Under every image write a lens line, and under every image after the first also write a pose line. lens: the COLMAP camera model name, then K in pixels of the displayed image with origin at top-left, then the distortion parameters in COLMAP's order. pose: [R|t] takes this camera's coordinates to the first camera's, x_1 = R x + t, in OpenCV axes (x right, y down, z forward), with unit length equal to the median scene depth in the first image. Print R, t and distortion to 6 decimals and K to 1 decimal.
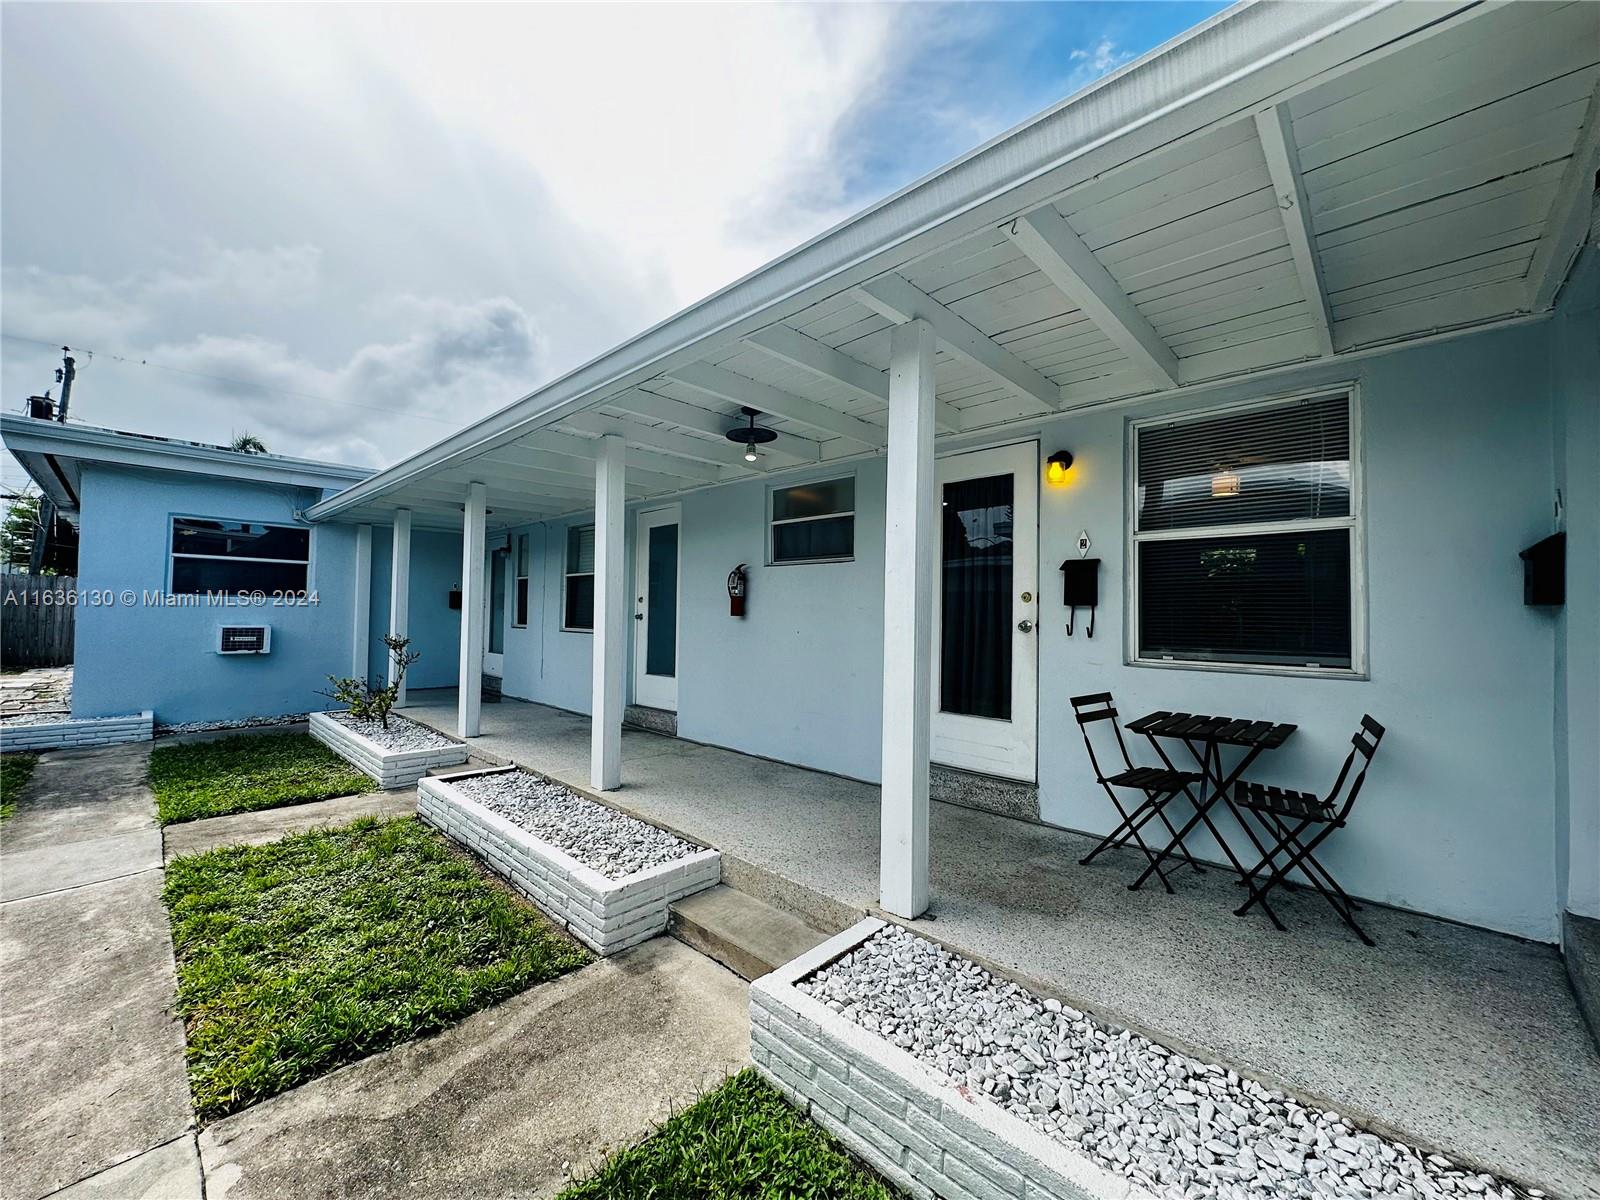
lens RADIAL K [[635.3, 0, 801.5], [0, 635.3, 594.5], [0, 0, 1]] dist [-0.001572, 0.000613]
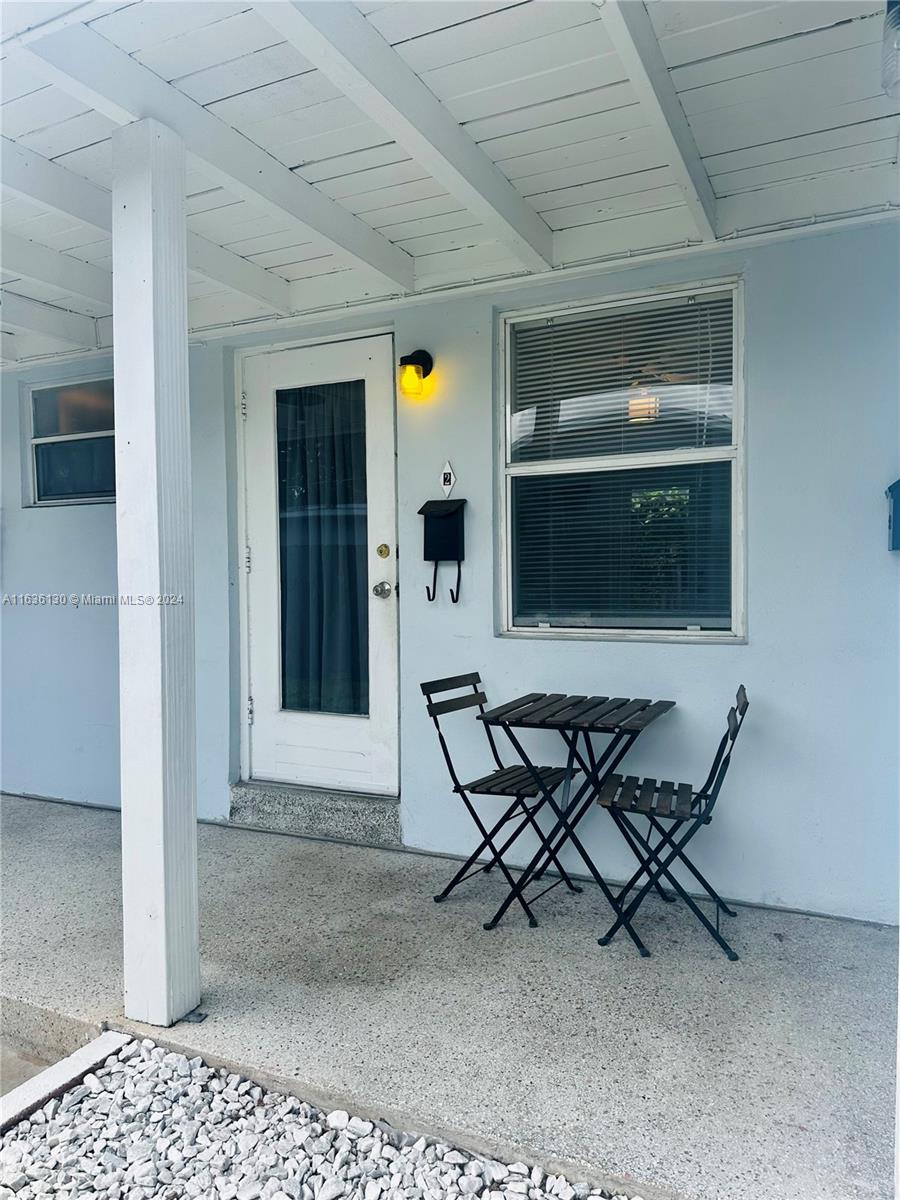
lens RADIAL K [[842.0, 0, 451.5], [0, 842.0, 596.4], [0, 0, 1]] dist [0.052663, -0.050293]
pose [[0.953193, -0.031052, 0.300765, 0.183245], [0.013771, 0.998139, 0.059409, 0.001283], [-0.302050, -0.052487, 0.951846, 0.055668]]
